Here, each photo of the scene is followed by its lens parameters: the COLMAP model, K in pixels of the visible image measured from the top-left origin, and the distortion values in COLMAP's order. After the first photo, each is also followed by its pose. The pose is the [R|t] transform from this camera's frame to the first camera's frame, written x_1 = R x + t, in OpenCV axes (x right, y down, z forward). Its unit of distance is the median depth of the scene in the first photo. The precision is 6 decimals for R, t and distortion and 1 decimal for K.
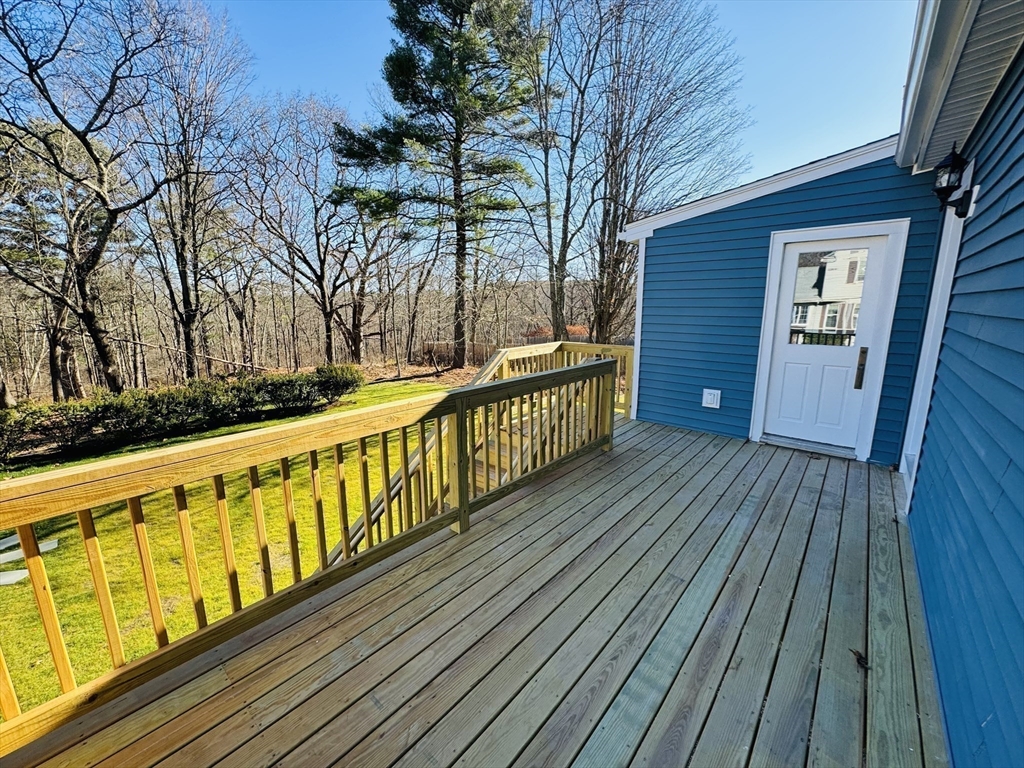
lens RADIAL K [[406.9, 0, 511.6], [0, 406.9, 382.7], [0, 0, 1]] dist [-0.000997, -0.000042]
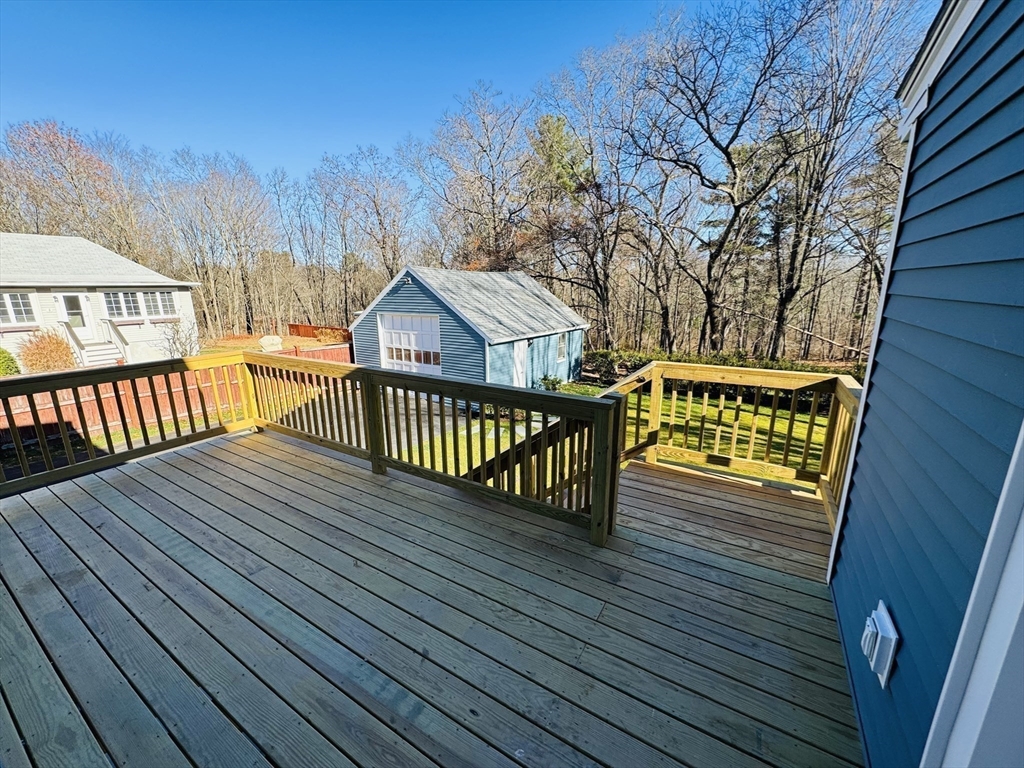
lens RADIAL K [[406.9, 0, 511.6], [0, 406.9, 382.7], [0, 0, 1]] dist [-0.000997, -0.000042]
pose [[0.169558, 0.230481, -0.958190, 1.064051], [-0.176676, 0.963626, 0.200525, -0.241726], [0.969554, 0.135289, 0.204112, 1.017197]]
